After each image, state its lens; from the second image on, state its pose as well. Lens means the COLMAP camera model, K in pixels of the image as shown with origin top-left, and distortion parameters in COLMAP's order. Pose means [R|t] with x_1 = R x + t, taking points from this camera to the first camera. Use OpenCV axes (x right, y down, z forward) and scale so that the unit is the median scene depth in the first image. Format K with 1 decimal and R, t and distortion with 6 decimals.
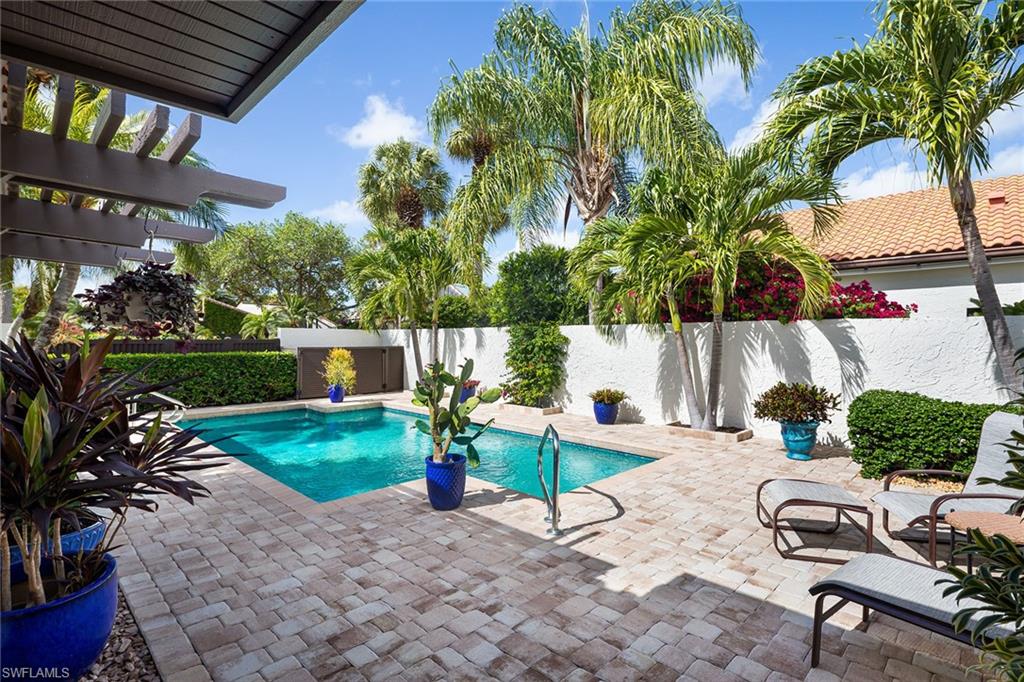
lens RADIAL K [[497.9, 0, 510.9], [0, 497.9, 339.2], [0, 0, 1]] dist [-0.000134, -0.000469]
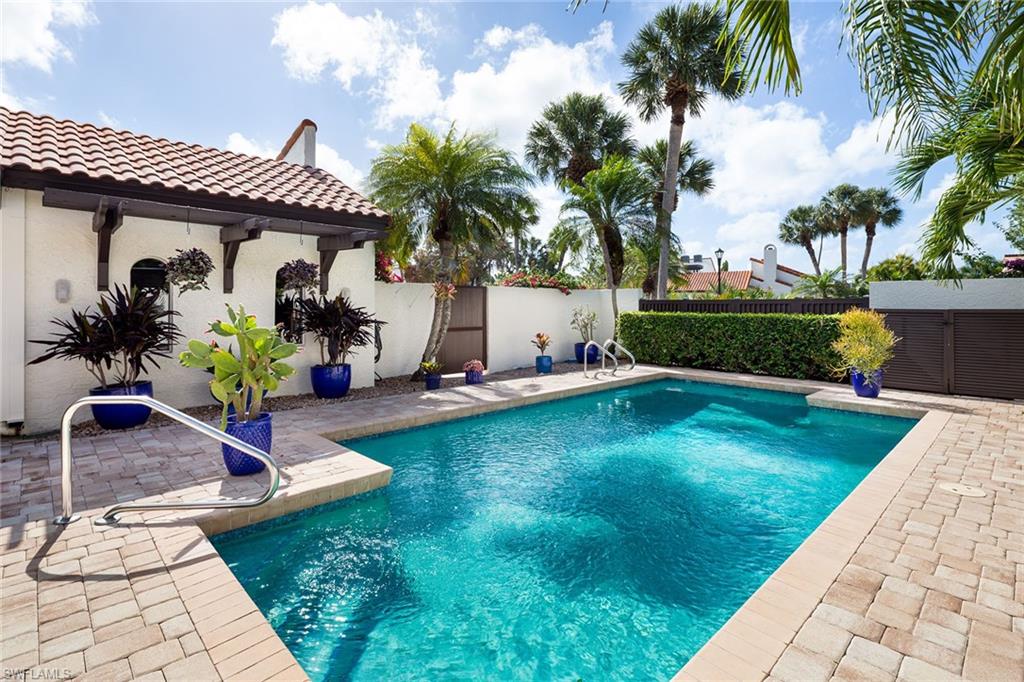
lens RADIAL K [[497.9, 0, 518.7], [0, 497.9, 305.0], [0, 0, 1]] dist [-0.000134, -0.000469]
pose [[-0.007343, -0.002792, -0.999969, 0.311396], [-0.005364, 0.999982, -0.002752, 0.016894], [0.999959, 0.005343, -0.007358, 0.616384]]
